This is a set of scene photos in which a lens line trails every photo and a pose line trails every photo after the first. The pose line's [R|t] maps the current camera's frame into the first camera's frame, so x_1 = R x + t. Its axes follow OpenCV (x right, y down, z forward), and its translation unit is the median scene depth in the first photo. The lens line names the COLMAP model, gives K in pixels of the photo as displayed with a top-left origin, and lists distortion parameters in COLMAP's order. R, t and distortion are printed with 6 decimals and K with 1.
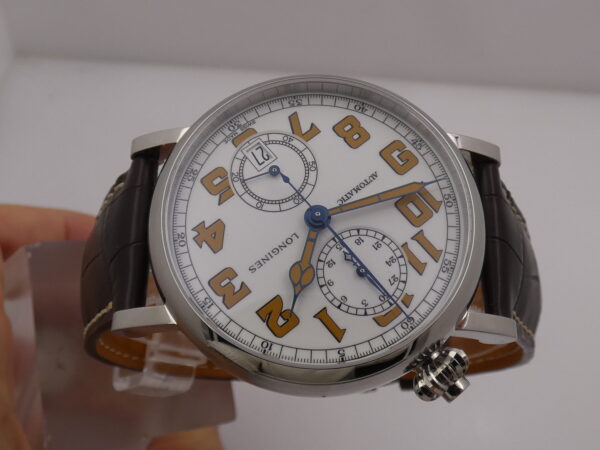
lens RADIAL K [[737.2, 0, 299.7], [0, 737.2, 222.9], [0, 0, 1]] dist [0.004205, 0.000000]
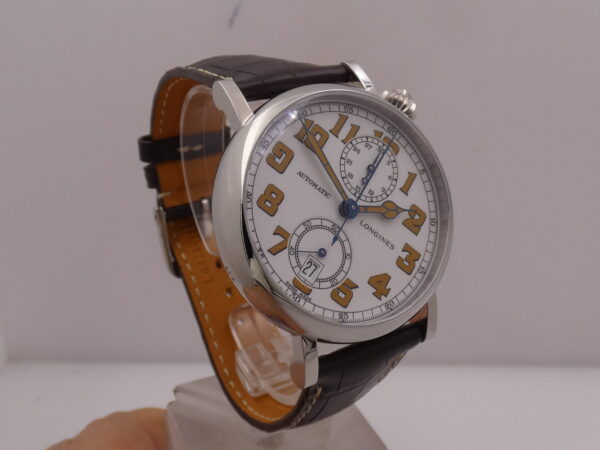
lens RADIAL K [[737.2, 0, 298.7], [0, 737.2, 223.0], [0, 0, 1]] dist [0.004205, 0.000000]
pose [[-0.279501, -0.960086, 0.010733, 0.011089], [0.642472, -0.178706, 0.745181, -1.014098], [-0.713519, 0.215174, 0.666776, 0.204865]]
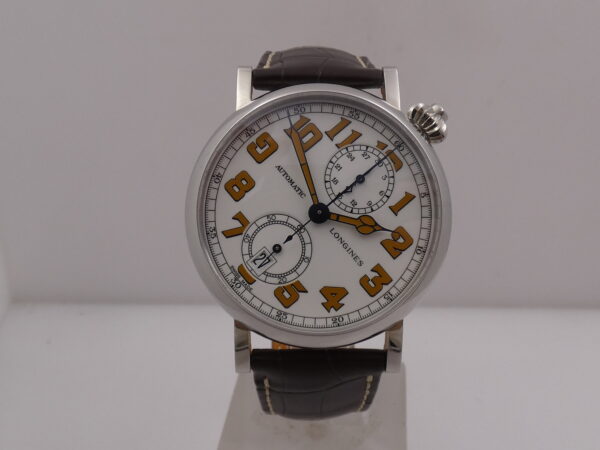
lens RADIAL K [[737.2, 0, 301.3], [0, 737.2, 223.0], [0, 0, 1]] dist [0.004205, 0.000000]
pose [[-0.015913, -0.997614, 0.067176, -0.076308], [0.930479, 0.009817, 0.366213, -0.491910], [-0.365999, 0.068334, 0.928103, -0.161854]]
